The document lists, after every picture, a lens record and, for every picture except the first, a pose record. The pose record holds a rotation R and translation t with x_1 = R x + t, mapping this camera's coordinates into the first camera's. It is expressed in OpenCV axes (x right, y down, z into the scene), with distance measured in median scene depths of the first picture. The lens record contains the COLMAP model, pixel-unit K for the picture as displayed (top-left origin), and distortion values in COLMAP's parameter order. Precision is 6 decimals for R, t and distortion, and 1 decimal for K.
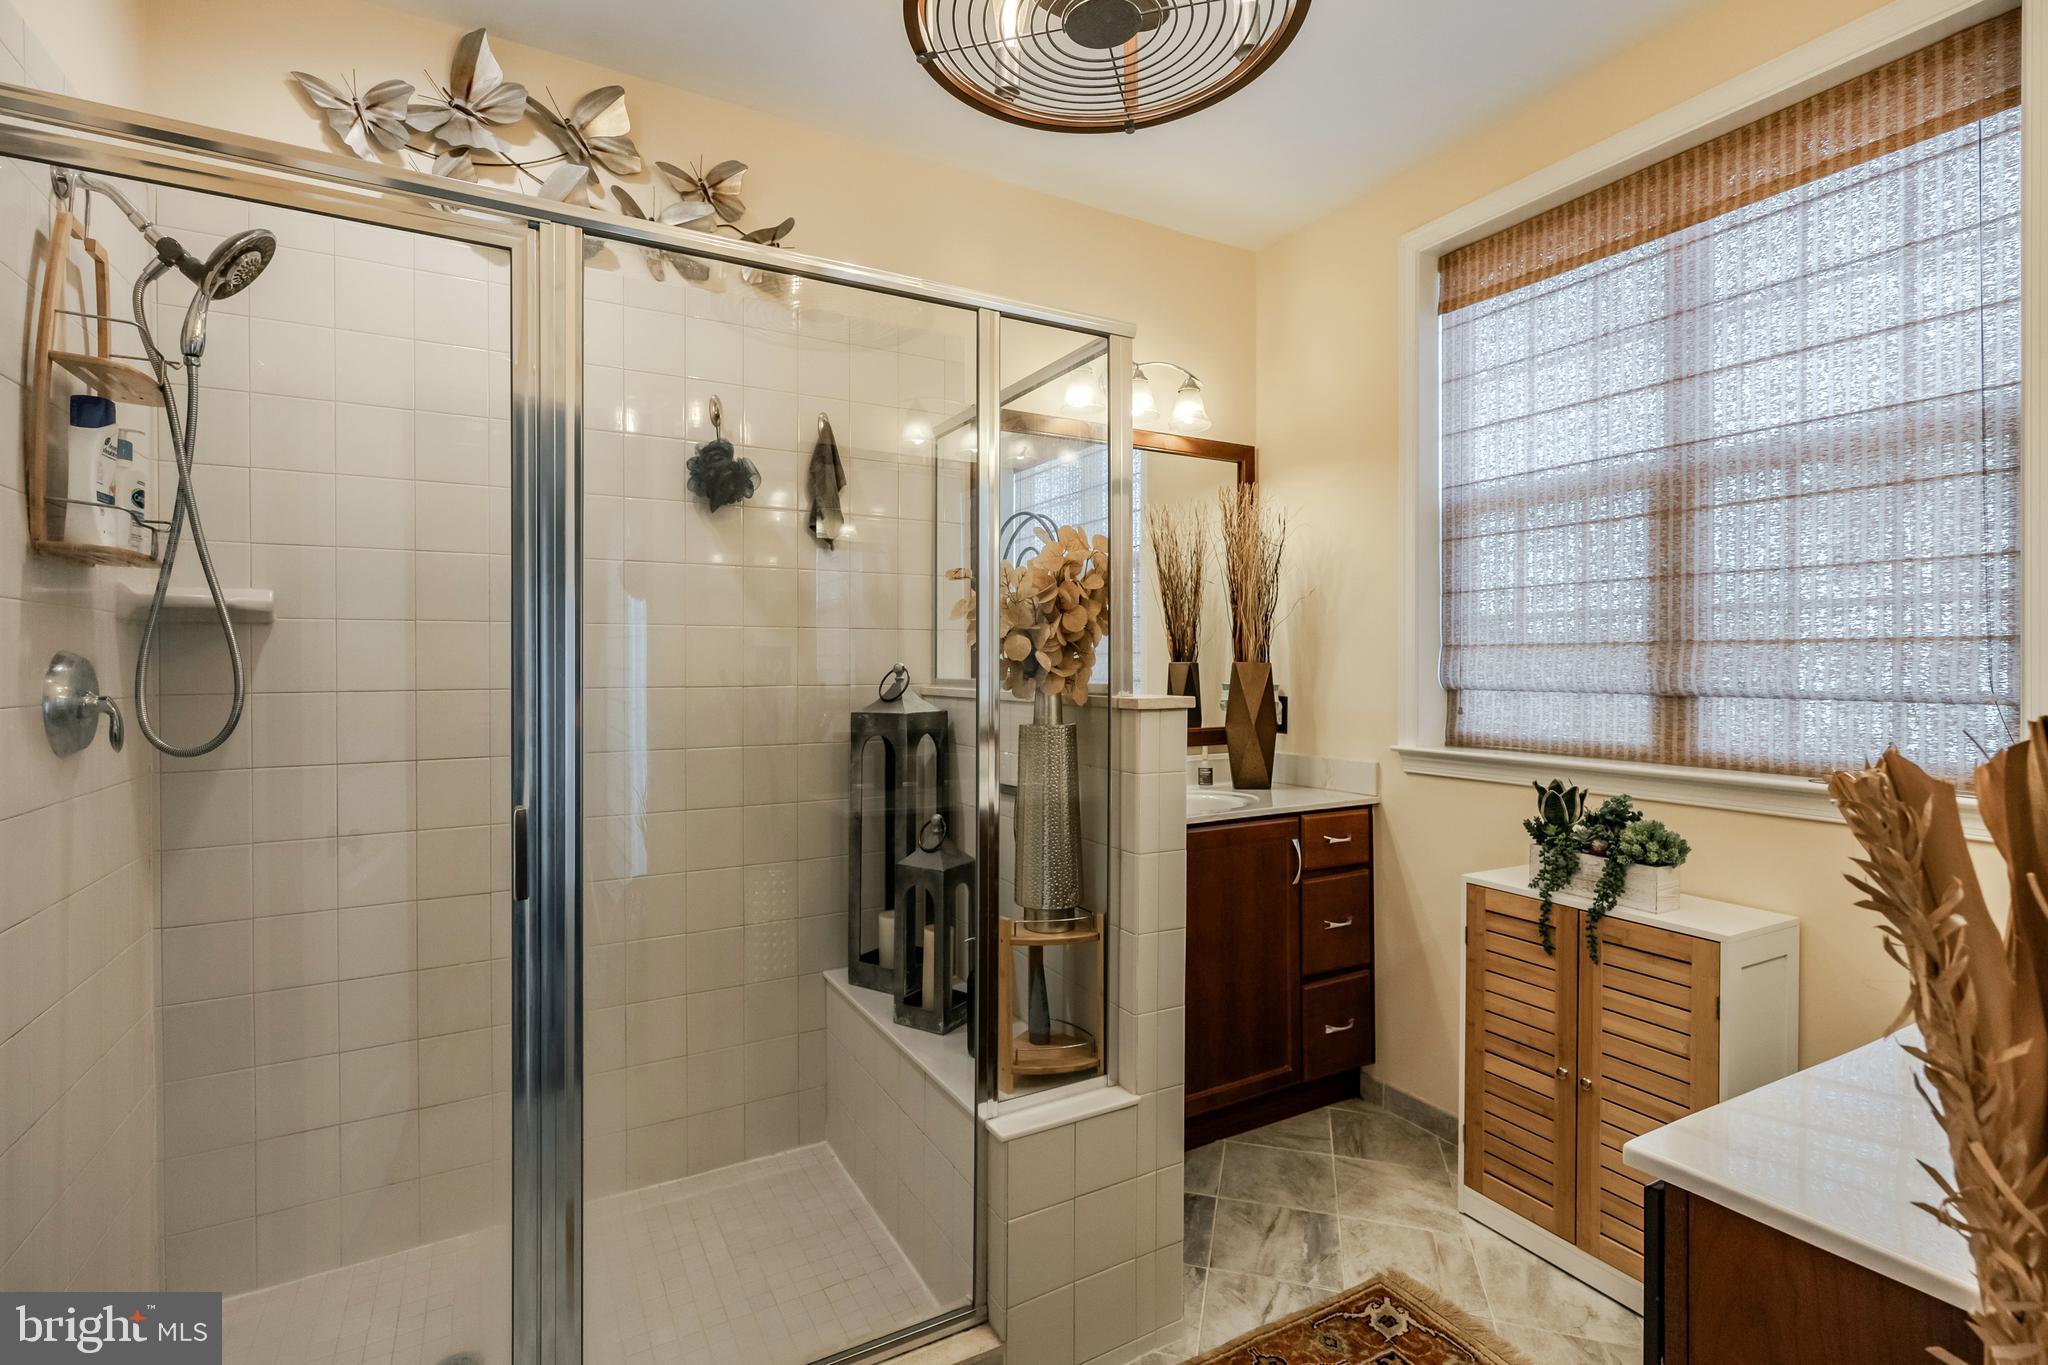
lens RADIAL K [[948.4, 0, 1000.0], [0, 948.4, 666.4], [0, 0, 1]] dist [0.001293, 0.000280]
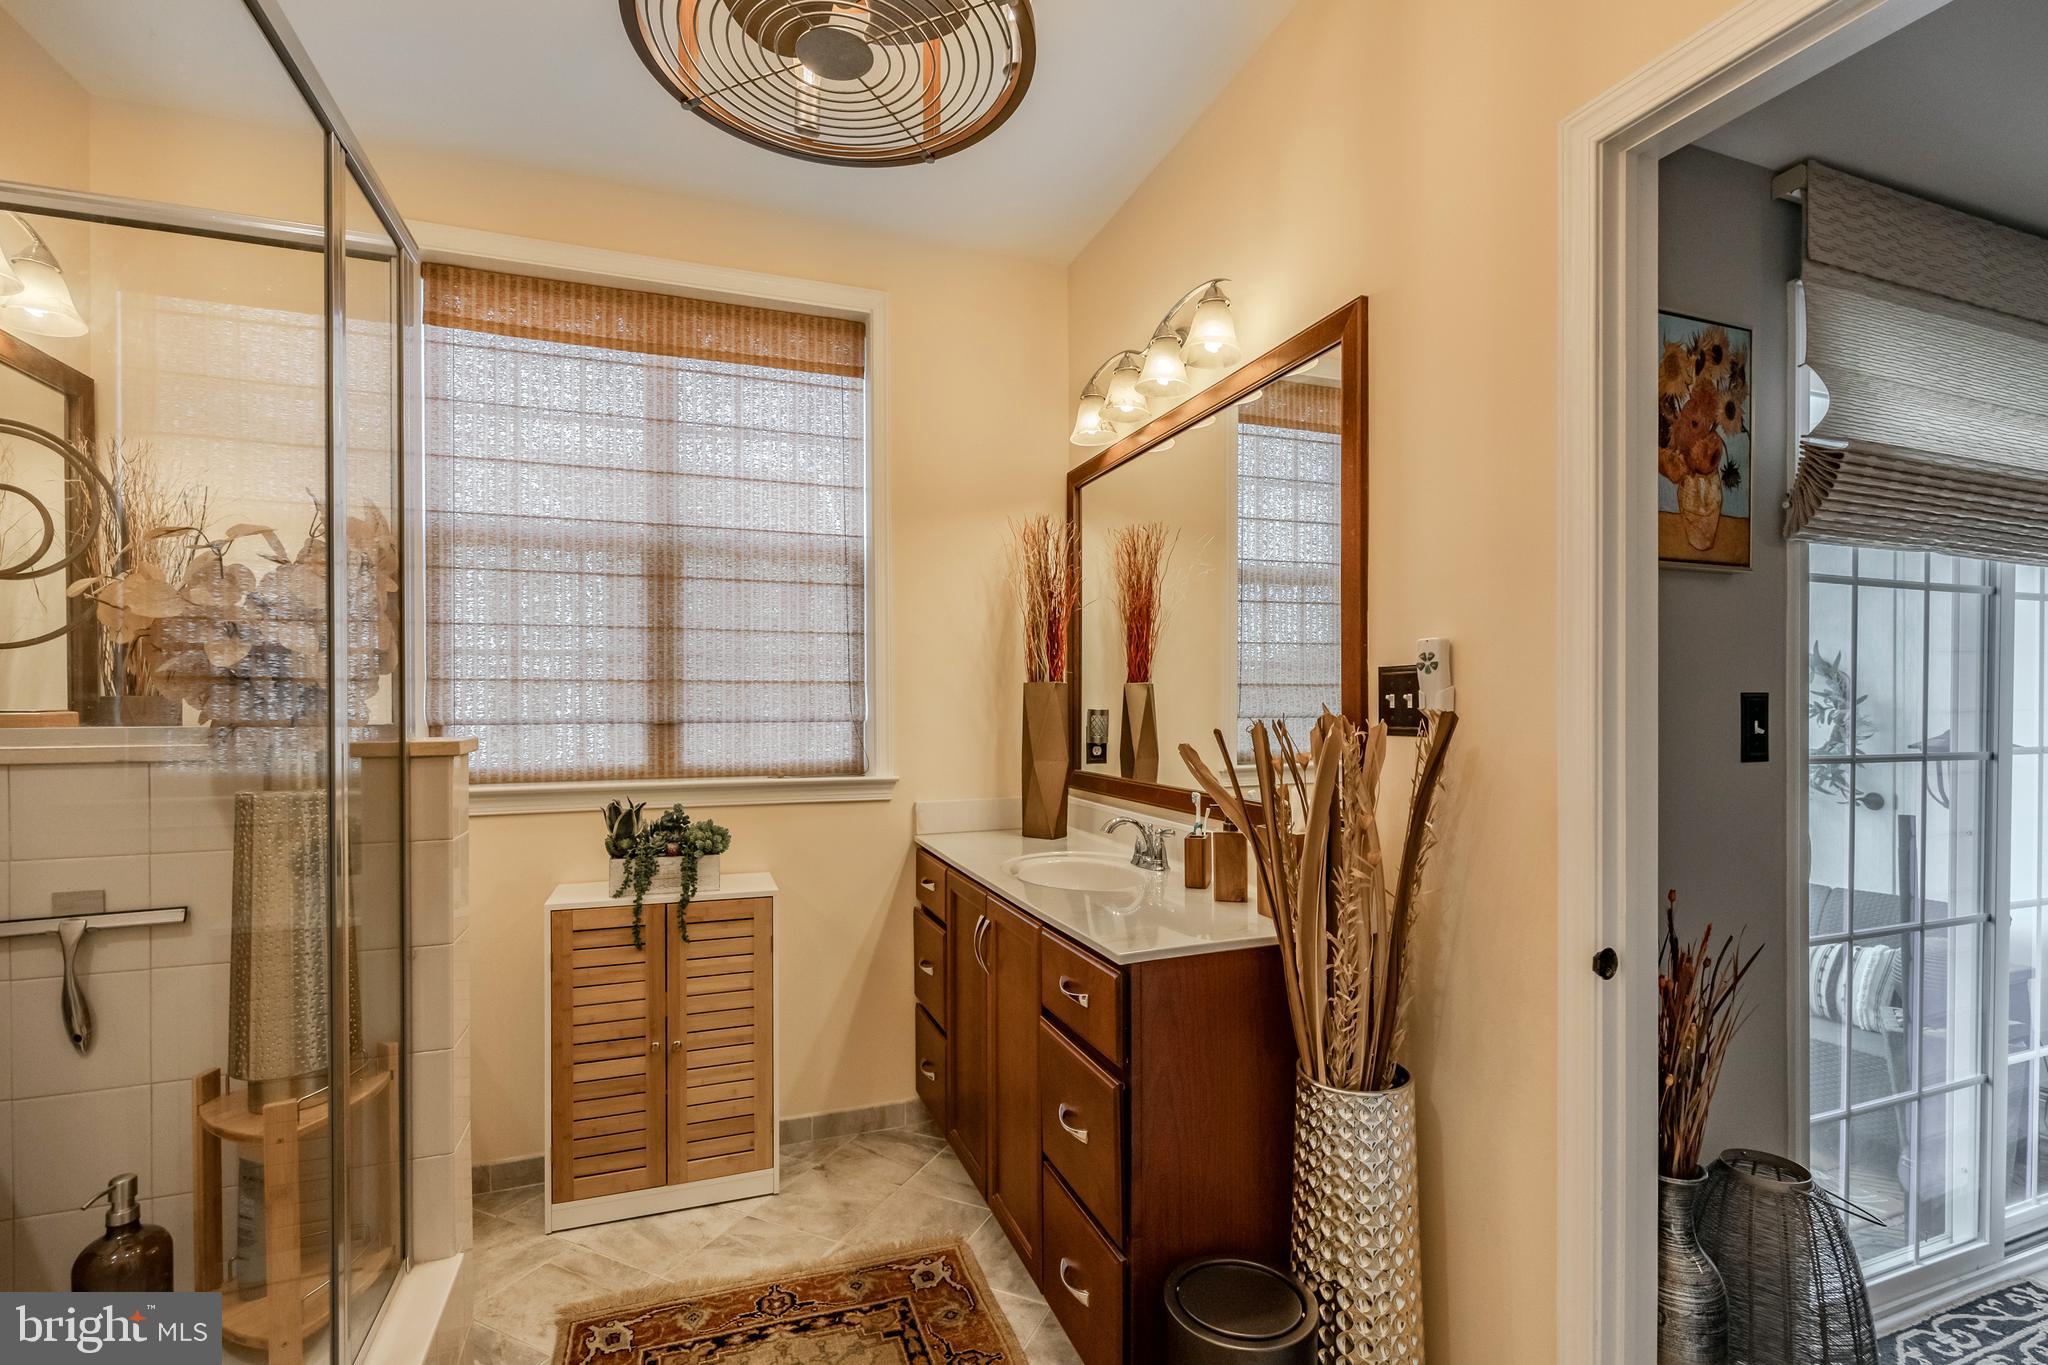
lens RADIAL K [[940.7, 0, 1032.7], [0, 940.7, 699.5], [0, 0, 1]] dist [-0.000131, 0.000018]
pose [[0.126542, -0.002925, 0.991957, -0.489361], [0.003722, 0.999990, 0.002474, -0.002233], [-0.991954, 0.003379, 0.126551, 0.378821]]
